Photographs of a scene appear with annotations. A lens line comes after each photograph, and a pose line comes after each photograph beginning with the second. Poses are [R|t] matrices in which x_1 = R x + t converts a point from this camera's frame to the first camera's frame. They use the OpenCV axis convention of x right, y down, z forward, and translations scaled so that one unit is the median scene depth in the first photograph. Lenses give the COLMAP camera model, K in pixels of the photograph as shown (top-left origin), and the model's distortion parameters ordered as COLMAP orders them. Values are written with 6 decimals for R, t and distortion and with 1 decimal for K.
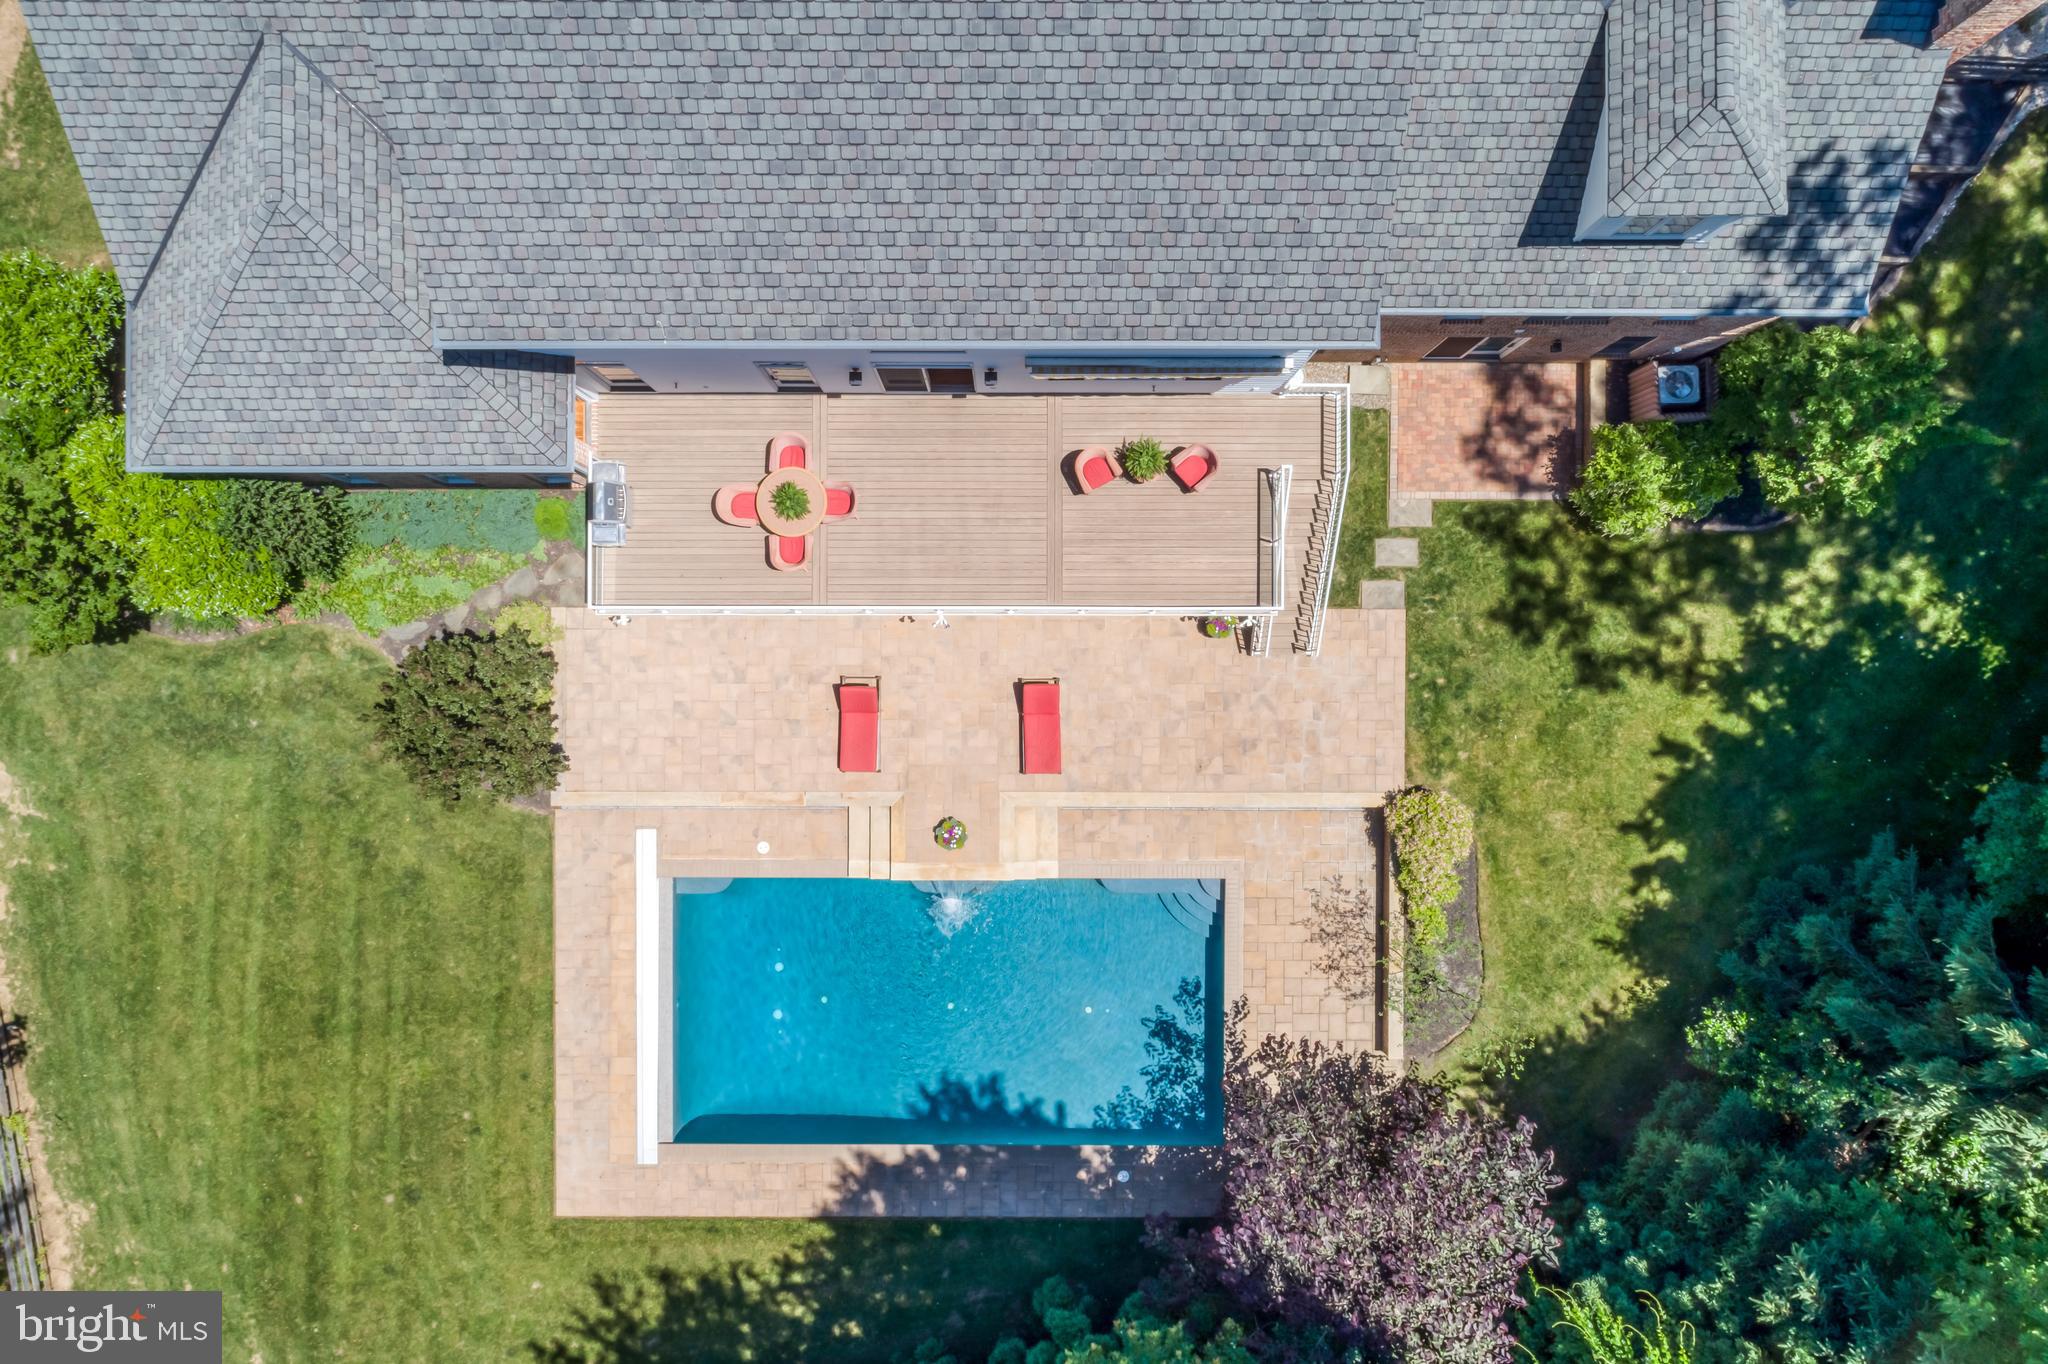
lens RADIAL K [[1359.7, 0, 1017.1], [0, 1359.7, 689.9], [0, 0, 1]] dist [-0.006706, -0.001442]
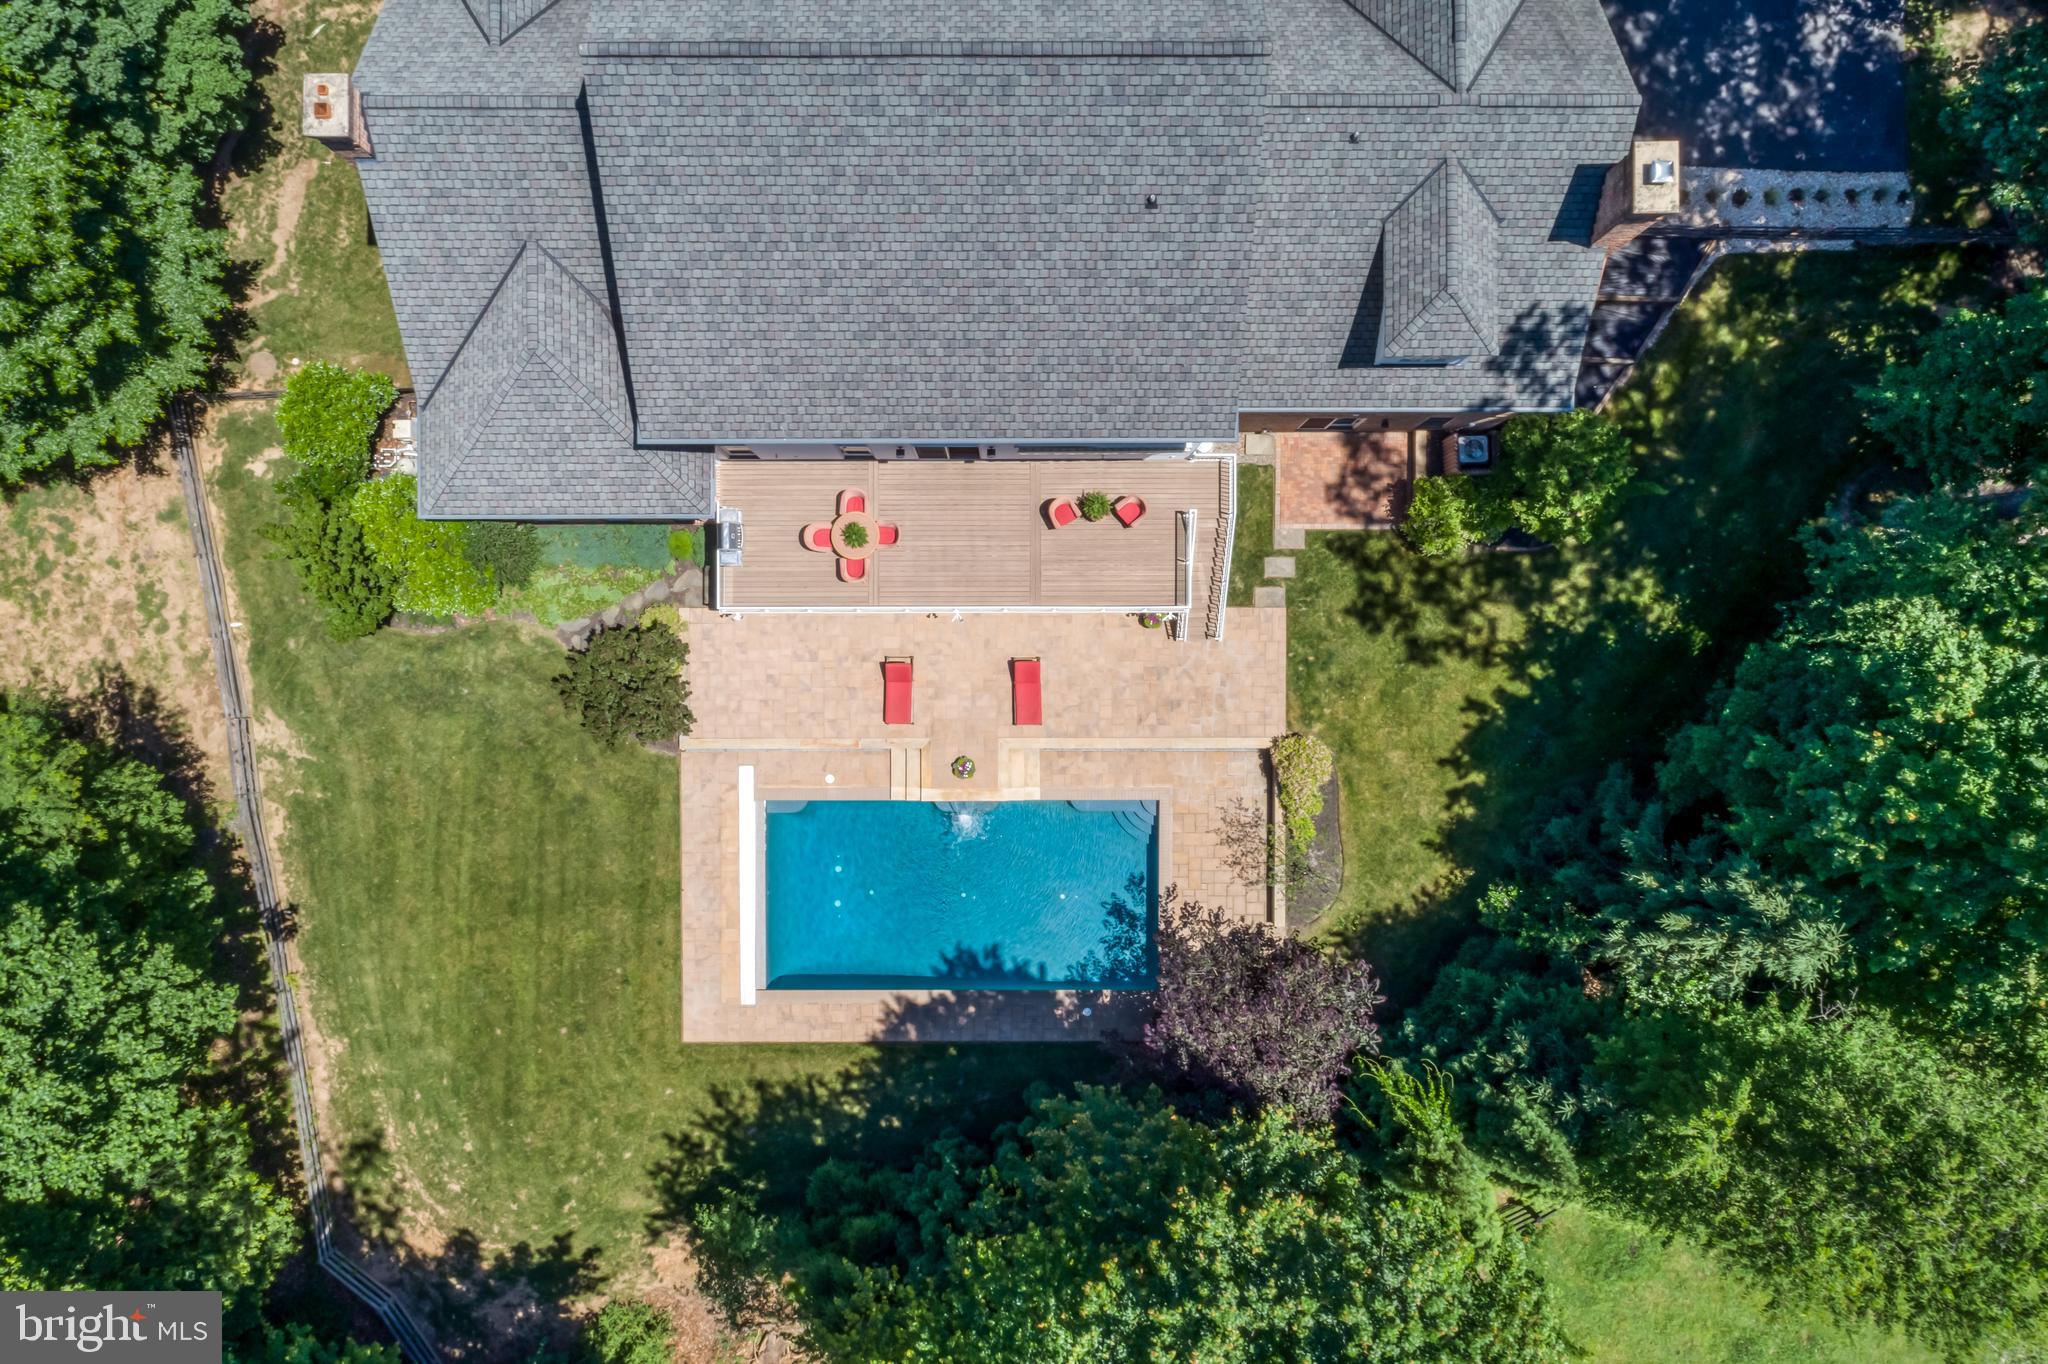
lens RADIAL K [[1359.7, 0, 1011.4], [0, 1359.7, 694.7], [0, 0, 1]] dist [-0.006706, -0.001442]
pose [[0.999991, -0.002815, -0.003165, 0.005681], [0.002827, 0.999989, 0.003812, 0.025353], [0.003154, -0.003821, 0.999988, -0.417414]]
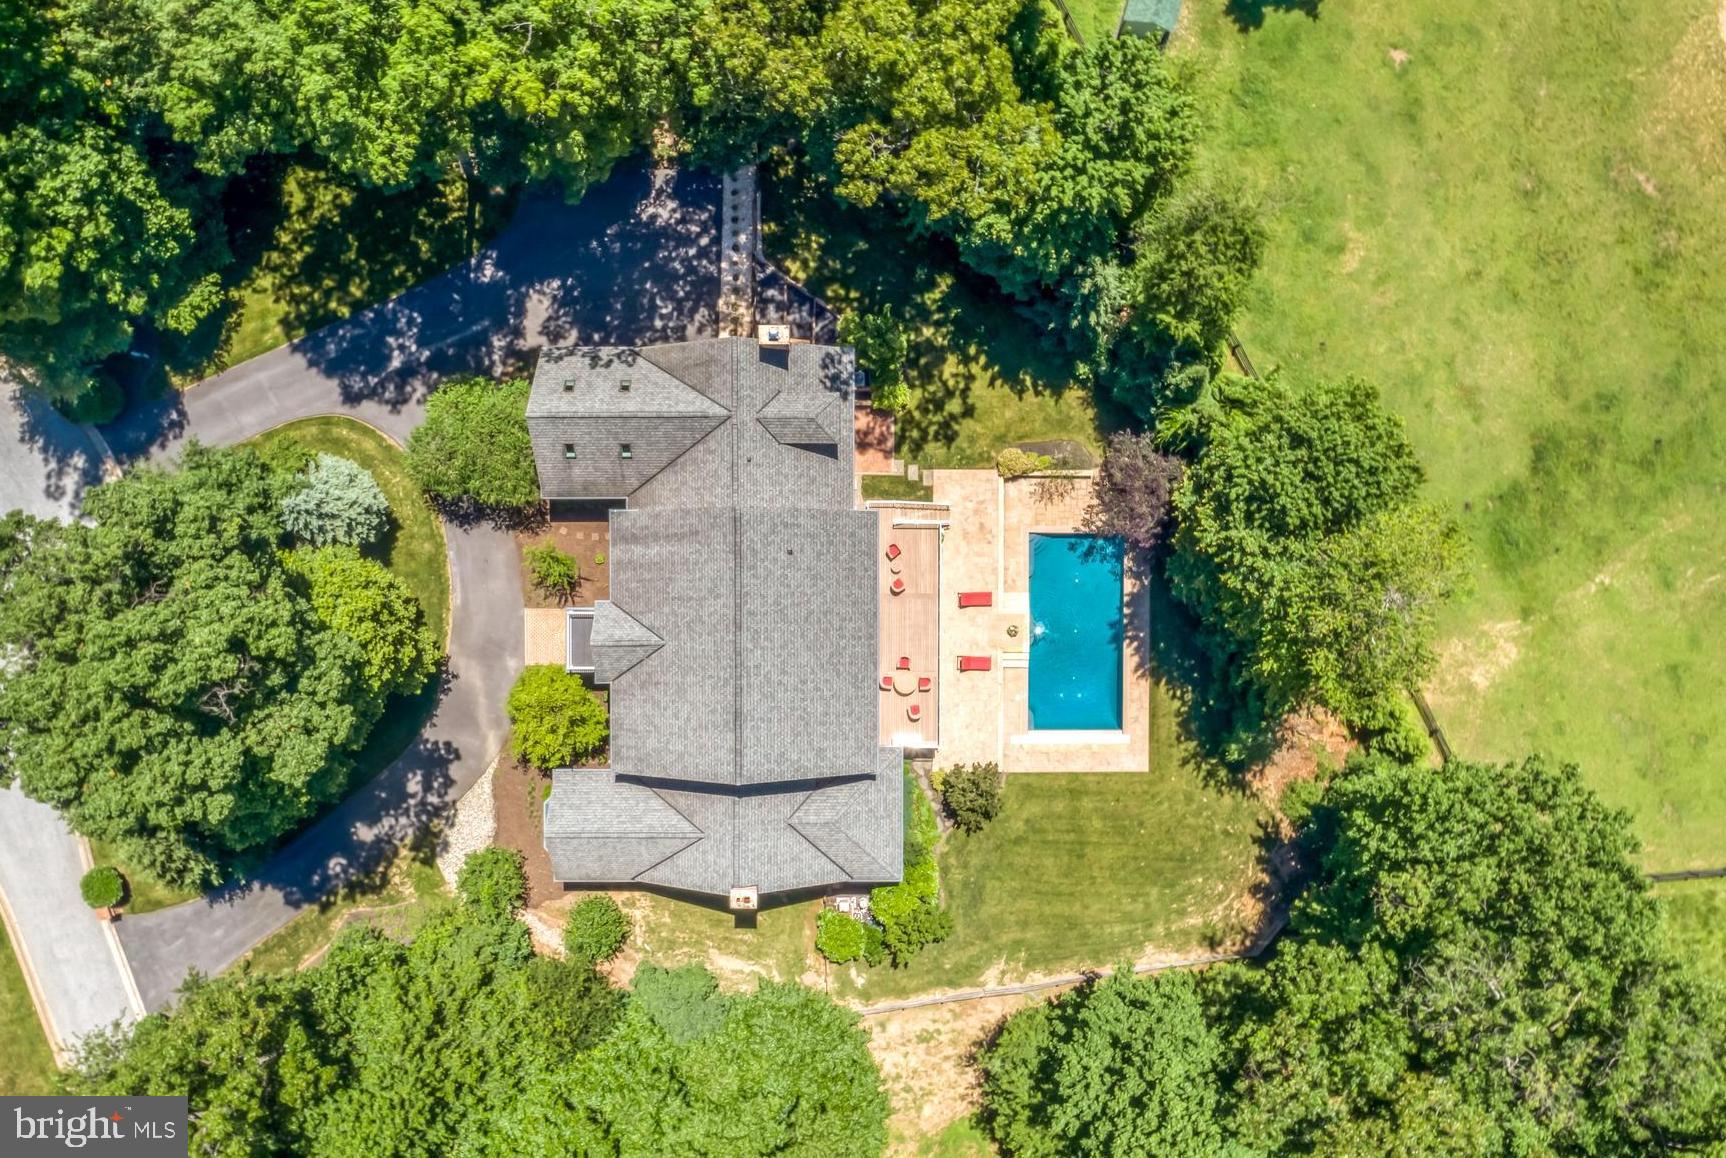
lens RADIAL K [[1358.6, 0, 871.8], [0, 1358.6, 618.1], [0, 0, 1]] dist [0.001110, 0.002550]
pose [[0.000748, -0.999393, -0.034826, 0.077596], [0.999871, 0.000189, 0.016056, -0.237611], [-0.016040, -0.034833, 0.999264, -1.854469]]
